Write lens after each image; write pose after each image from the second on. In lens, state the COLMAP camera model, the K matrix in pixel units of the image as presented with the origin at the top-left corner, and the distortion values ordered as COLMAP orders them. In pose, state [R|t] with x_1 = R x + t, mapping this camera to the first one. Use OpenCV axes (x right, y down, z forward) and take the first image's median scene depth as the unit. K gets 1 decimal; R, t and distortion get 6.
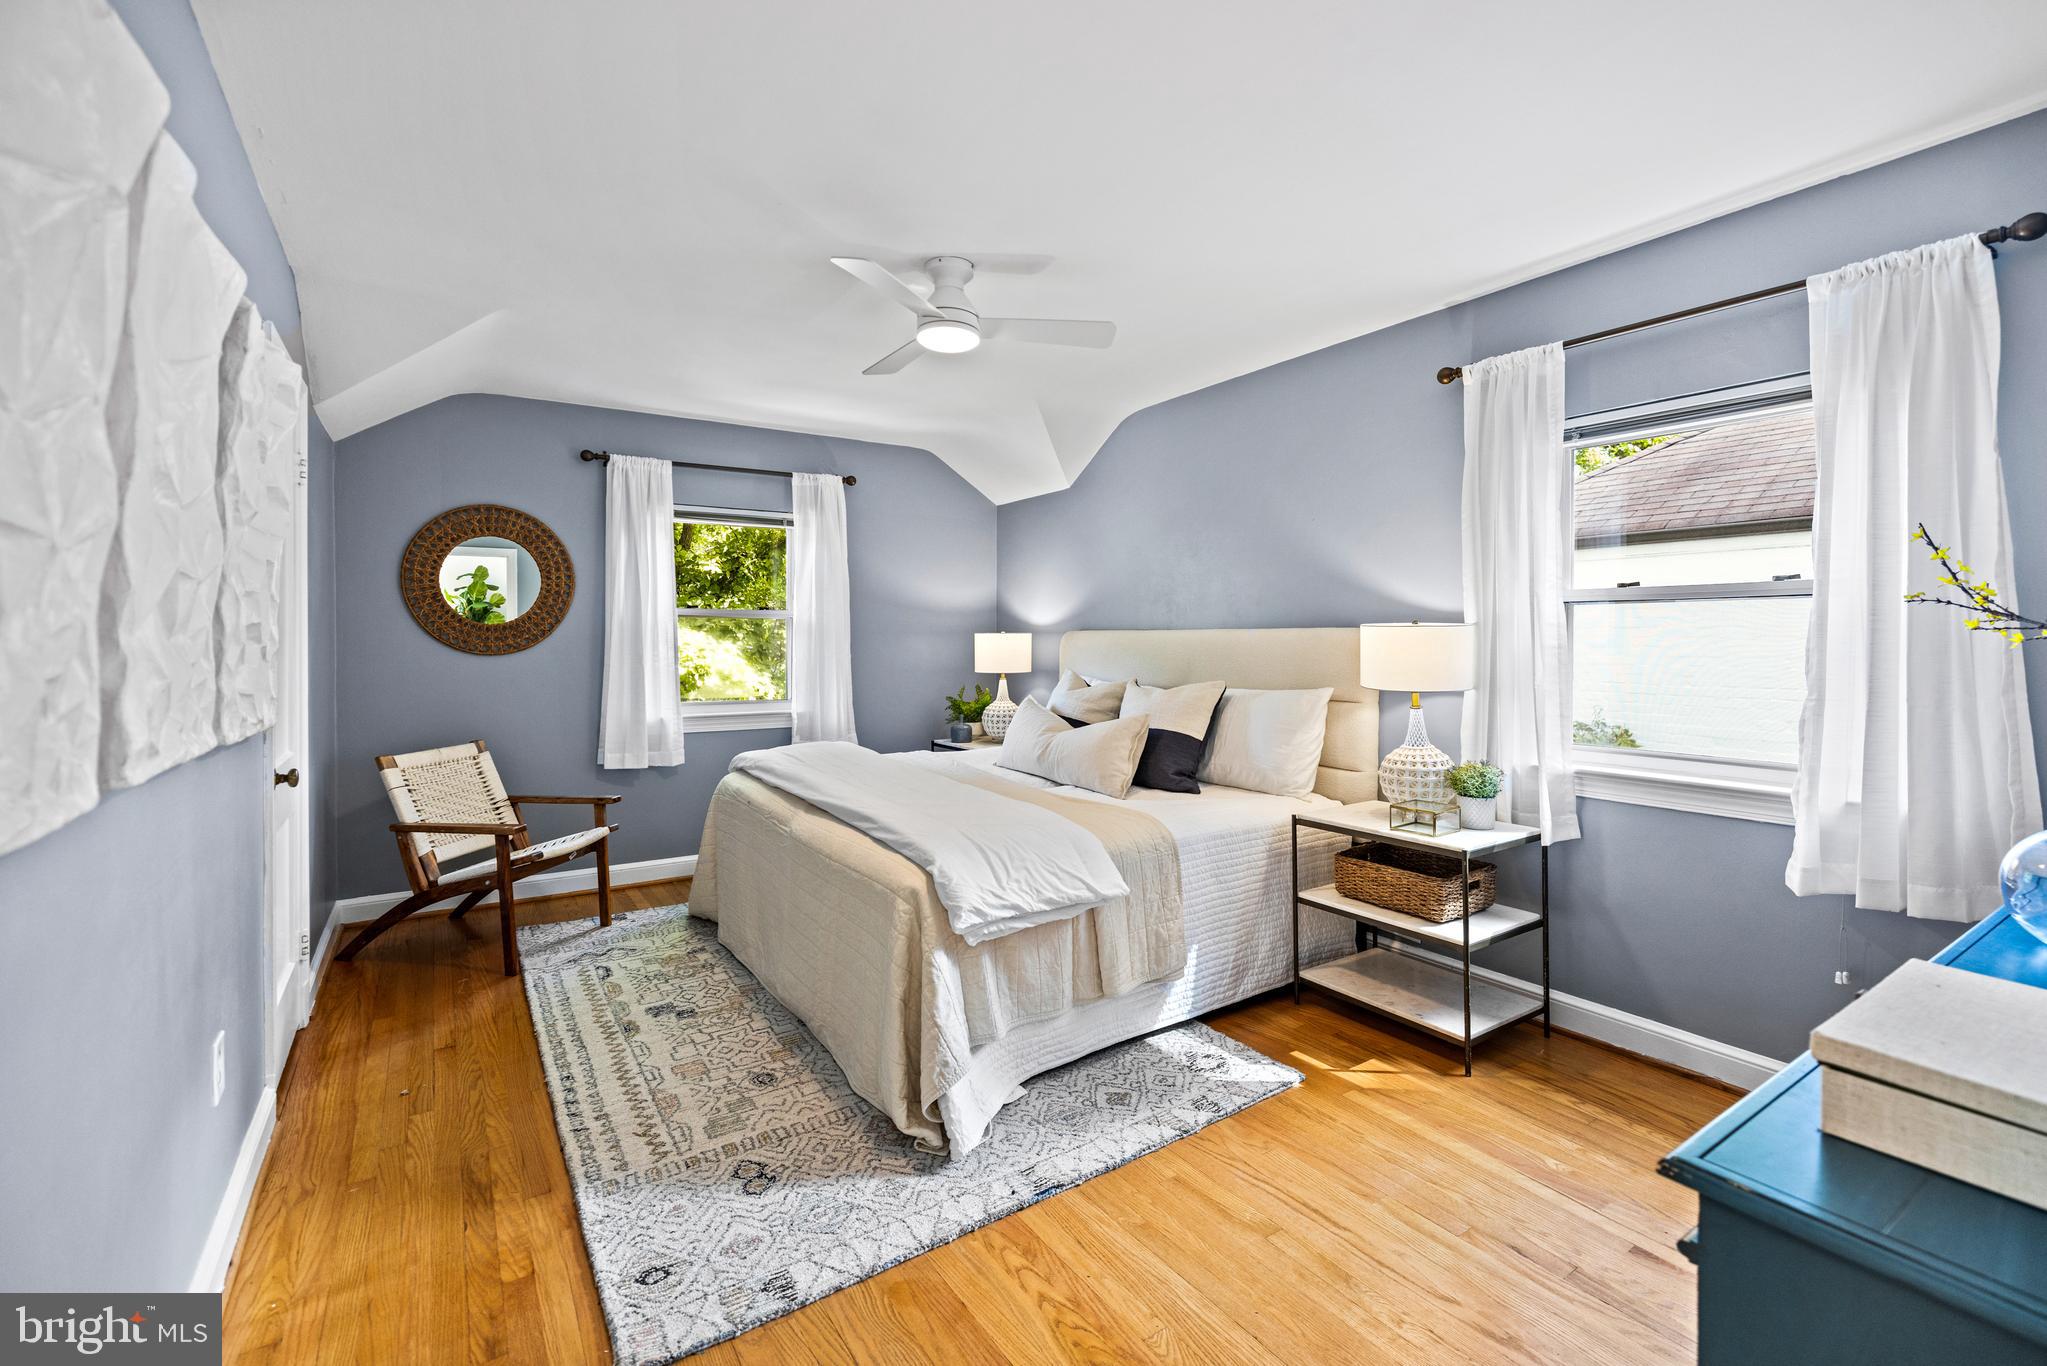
lens RADIAL K [[888.3, 0, 1024.7], [0, 888.3, 640.0], [0, 0, 1]] dist [0.000170, 0.000025]
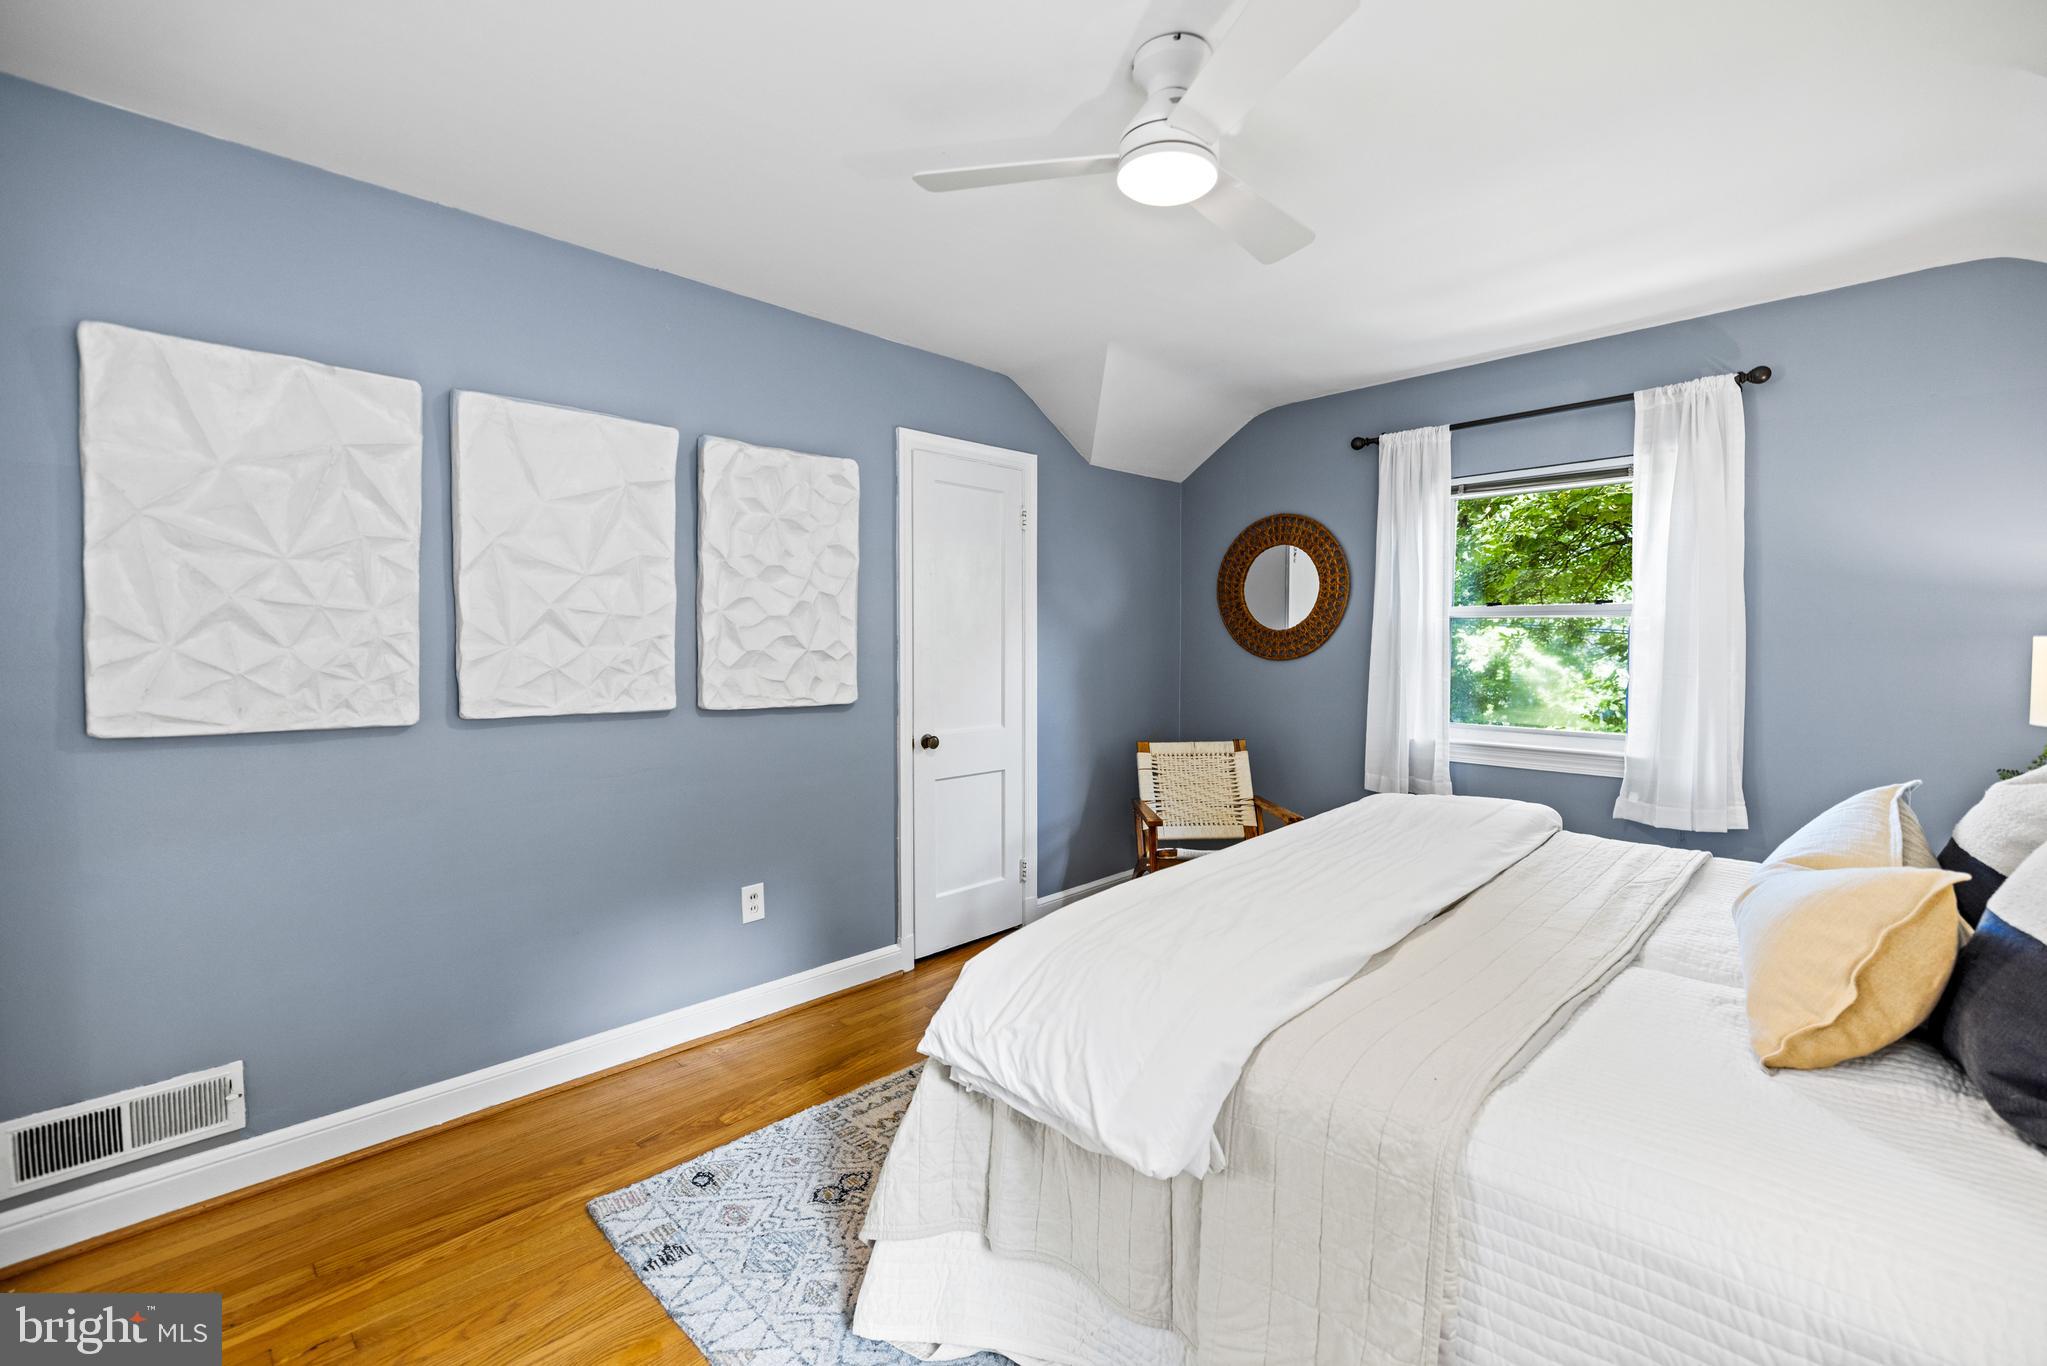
lens RADIAL K [[875.9, 0, 1030.1], [0, 875.9, 678.4], [0, 0, 1]] dist [0.000489, 0.000170]
pose [[0.207937, 0.042397, -0.977223, 0.337288], [-0.003986, 0.999089, 0.042497, -0.003986], [0.978134, -0.004941, 0.207917, 0.503189]]
